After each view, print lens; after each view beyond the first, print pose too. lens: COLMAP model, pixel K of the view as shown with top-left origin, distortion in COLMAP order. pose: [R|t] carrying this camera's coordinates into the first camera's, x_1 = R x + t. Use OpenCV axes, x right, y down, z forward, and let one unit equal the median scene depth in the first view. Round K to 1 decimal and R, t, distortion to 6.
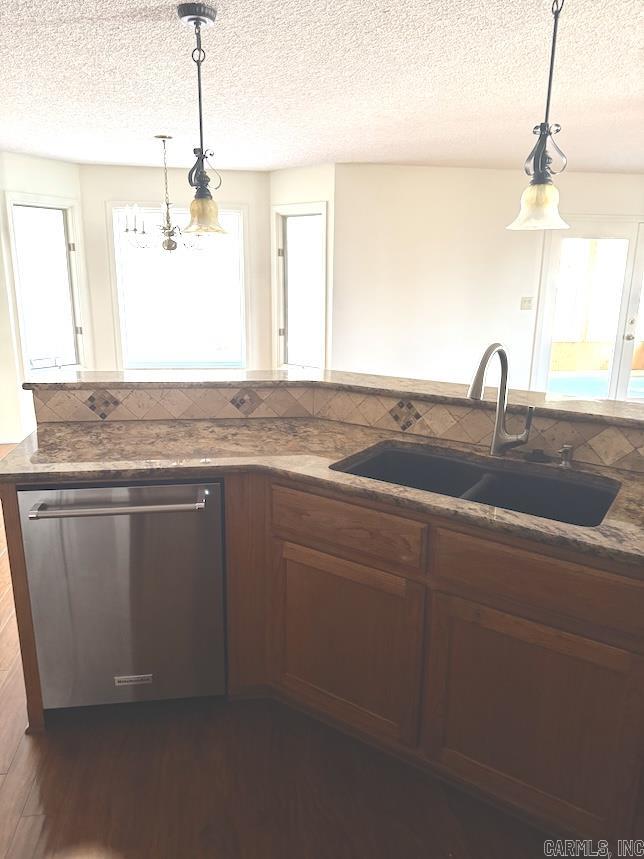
lens RADIAL K [[600.9, 0, 322.0], [0, 600.9, 429.5], [0, 0, 1]] dist [0.092523, -0.005206]
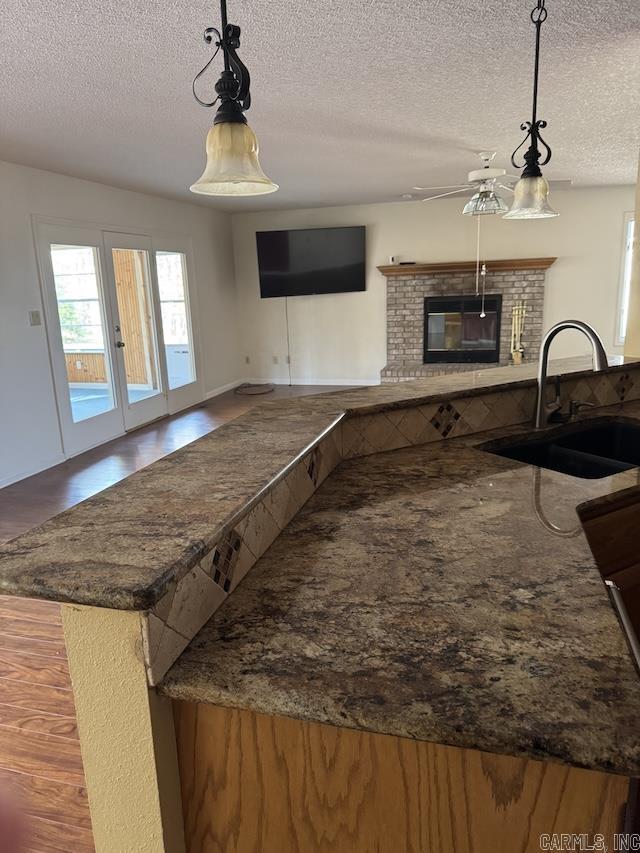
lens RADIAL K [[596.7, 0, 320.0], [0, 596.7, 426.5], [0, 0, 1]] dist [0.092523, -0.005206]
pose [[0.402712, -0.235515, 0.884509, -0.757106], [0.260705, 0.955819, 0.135805, -0.190879], [-0.877415, 0.175906, 0.446319, 0.798683]]
